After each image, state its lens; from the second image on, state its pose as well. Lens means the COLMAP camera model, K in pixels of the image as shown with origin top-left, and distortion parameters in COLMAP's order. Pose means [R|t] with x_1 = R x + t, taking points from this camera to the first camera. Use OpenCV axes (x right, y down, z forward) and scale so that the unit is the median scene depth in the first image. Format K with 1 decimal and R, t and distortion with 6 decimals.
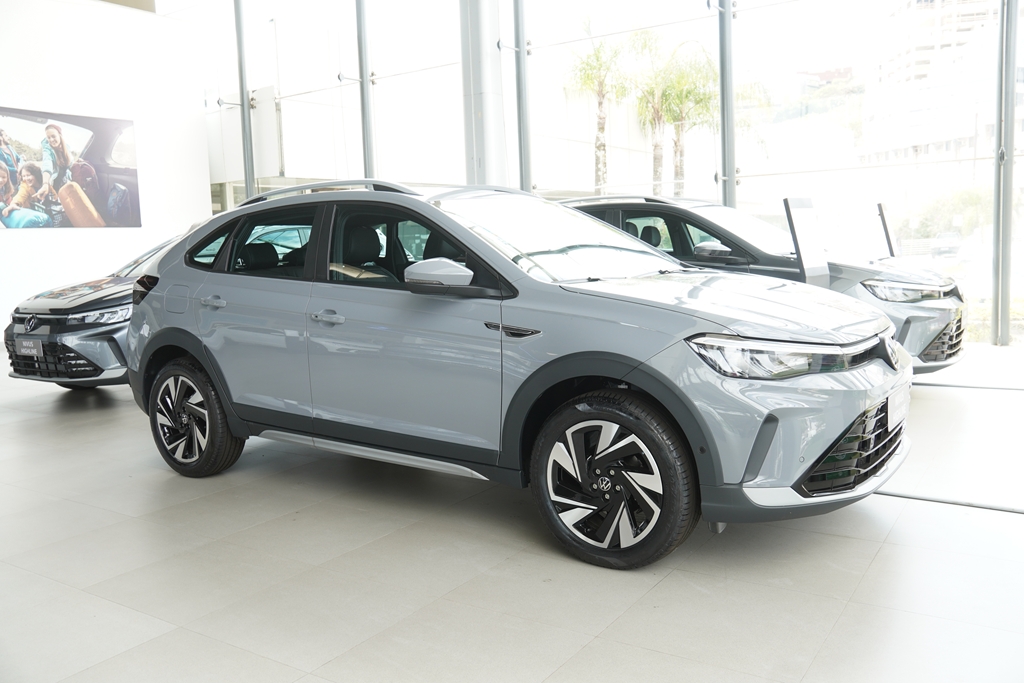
lens RADIAL K [[842.1, 0, 512.0], [0, 842.1, 341.5], [0, 0, 1]] dist [-0.092994, 0.133520]
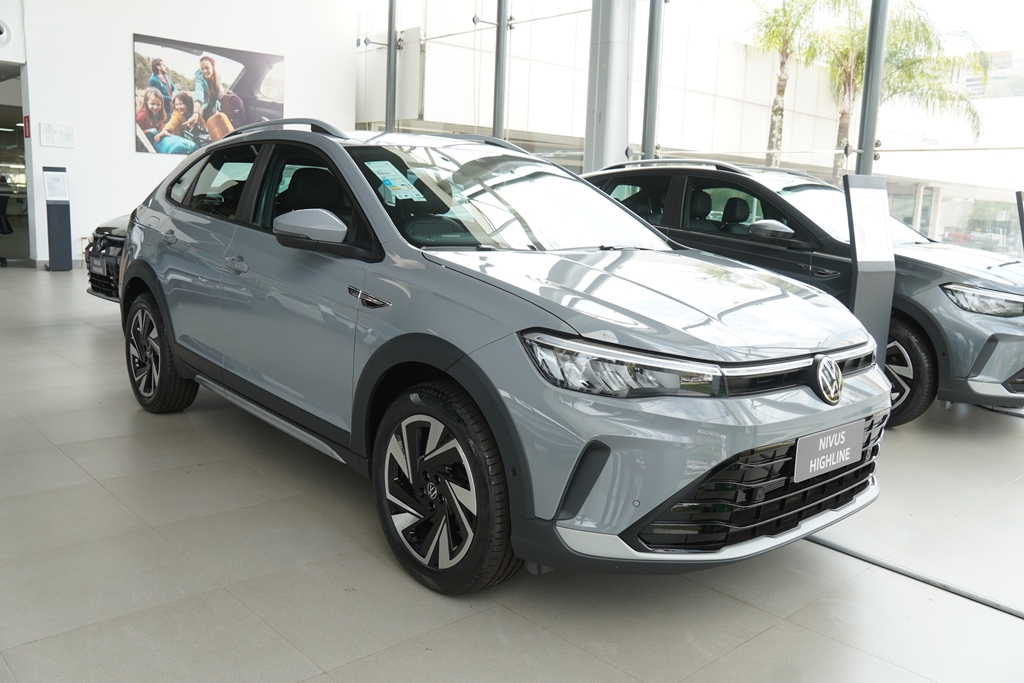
lens RADIAL K [[842.1, 0, 512.0], [0, 842.1, 341.5], [0, 0, 1]] dist [-0.092994, 0.133520]
pose [[0.969313, 0.116655, -0.216389, 0.091322], [-0.105506, 0.992458, 0.062419, -0.010639], [0.222039, -0.037673, 0.974310, 0.051190]]
